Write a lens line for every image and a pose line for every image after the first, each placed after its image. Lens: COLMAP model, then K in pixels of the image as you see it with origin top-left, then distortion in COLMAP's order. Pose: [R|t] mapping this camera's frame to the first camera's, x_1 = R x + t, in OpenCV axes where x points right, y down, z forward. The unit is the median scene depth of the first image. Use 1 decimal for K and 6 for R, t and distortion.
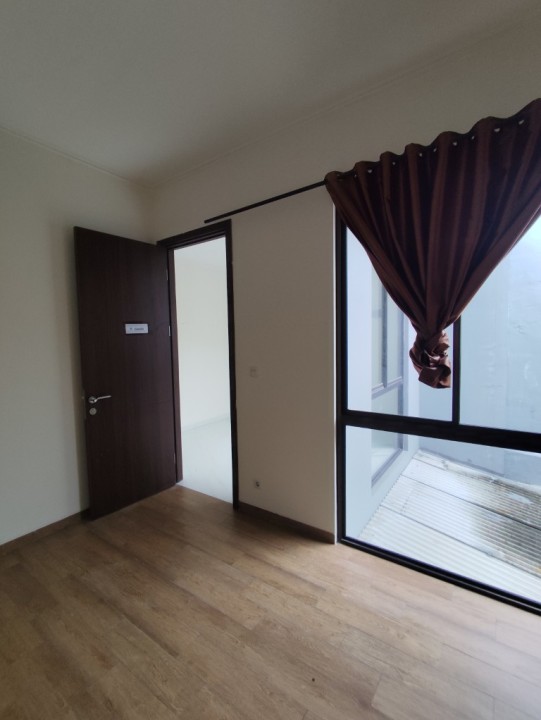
lens RADIAL K [[329.0, 0, 264.4], [0, 329.0, 358.9], [0, 0, 1]] dist [-0.004644, -0.003901]
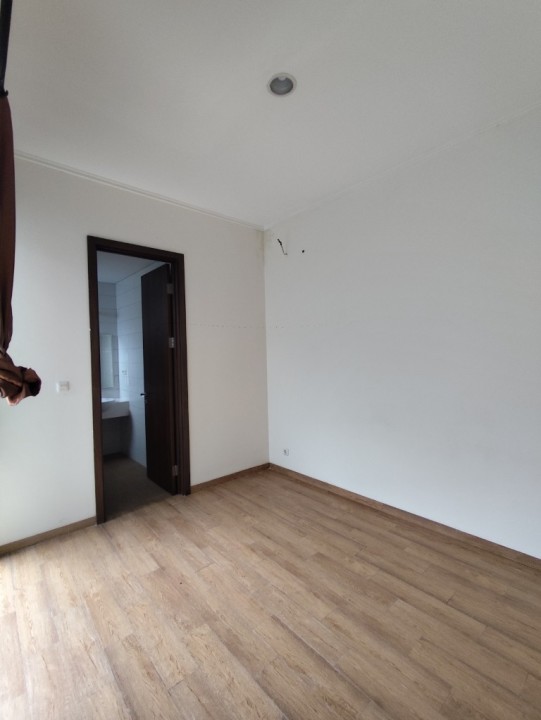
lens RADIAL K [[329.0, 0, 270.2], [0, 329.0, 357.2], [0, 0, 1]] dist [-0.004644, -0.003901]
pose [[-0.975076, 0.033296, 0.219360, -0.466597], [0.050467, 0.996043, 0.073147, -0.093754], [-0.216056, 0.082394, -0.972898, 1.761411]]
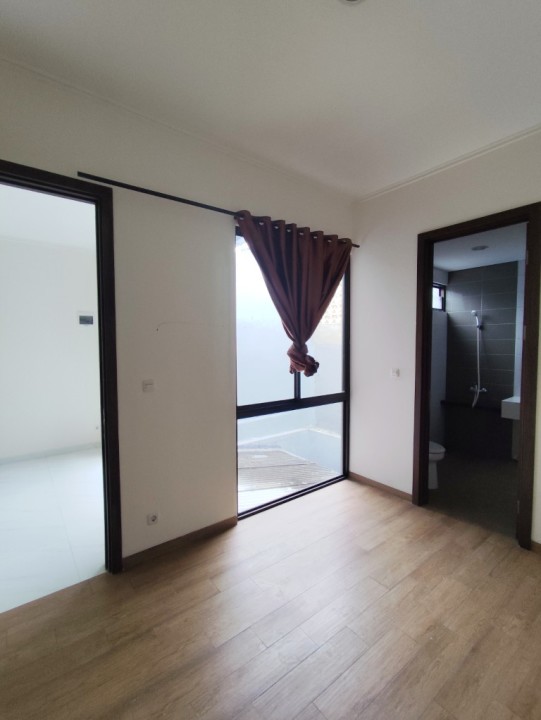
lens RADIAL K [[329.0, 0, 271.8], [0, 329.0, 358.8], [0, 0, 1]] dist [-0.004644, -0.003901]
pose [[0.287610, -0.025870, 0.957398, -1.096251], [0.054348, 0.998465, 0.010653, -0.031158], [-0.956204, 0.048969, 0.288575, 0.671272]]
